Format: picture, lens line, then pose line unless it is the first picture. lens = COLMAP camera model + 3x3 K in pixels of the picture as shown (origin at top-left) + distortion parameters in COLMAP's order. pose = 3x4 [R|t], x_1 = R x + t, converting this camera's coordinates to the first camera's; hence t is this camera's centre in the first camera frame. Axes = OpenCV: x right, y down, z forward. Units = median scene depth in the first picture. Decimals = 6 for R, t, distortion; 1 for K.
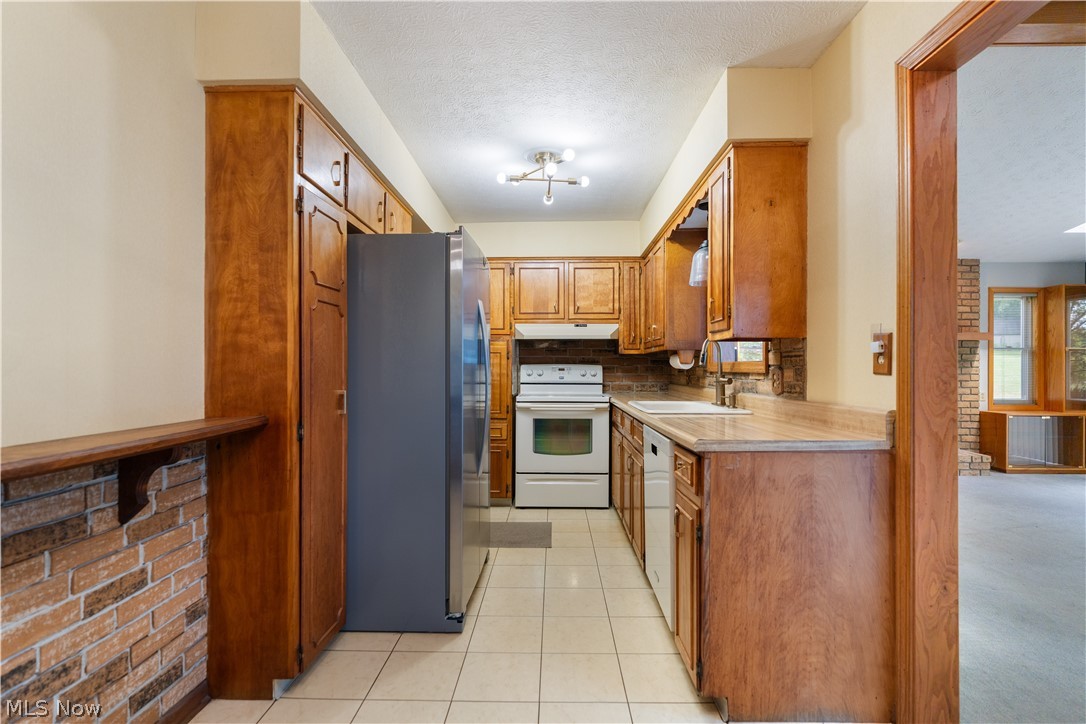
lens RADIAL K [[510.6, 0, 546.7], [0, 510.6, 368.7], [0, 0, 1]] dist [-0.002804, 0.001652]
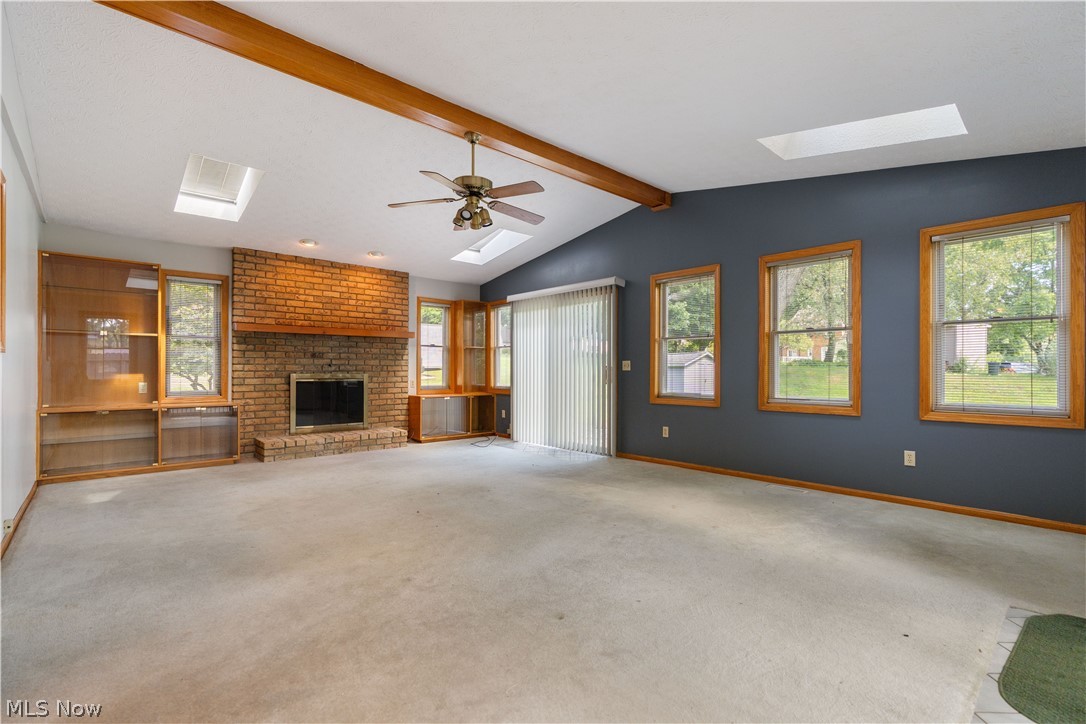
lens RADIAL K [[487.6, 0, 547.7], [0, 487.6, 371.6], [0, 0, 1]] dist [-0.002865, 0.000386]
pose [[0.726560, -0.001451, 0.687101, 0.865162], [-0.003666, 0.999975, 0.005988, 0.052799], [-0.687093, -0.006869, 0.726537, -0.302672]]
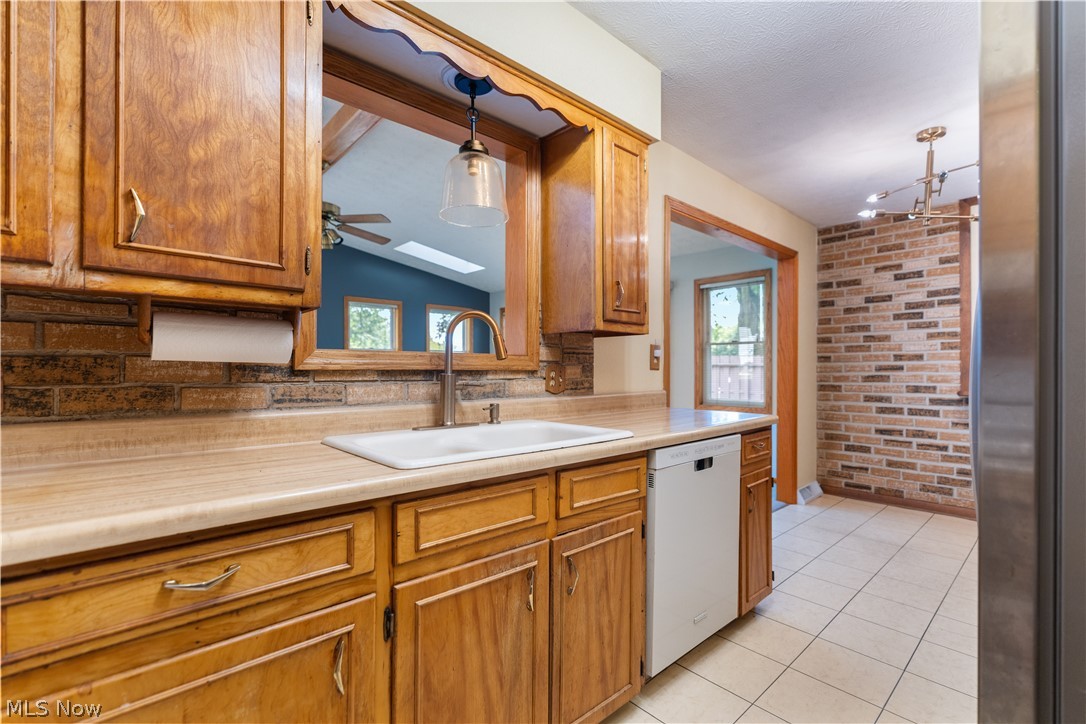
lens RADIAL K [[487.6, 0, 546.6], [0, 487.6, 366.8], [0, 0, 1]] dist [-0.002865, 0.000386]
pose [[-0.688909, -0.000212, 0.724848, -0.220004], [-0.003851, 0.999987, -0.003367, 0.007778], [-0.724837, -0.005111, -0.688901, 2.067689]]
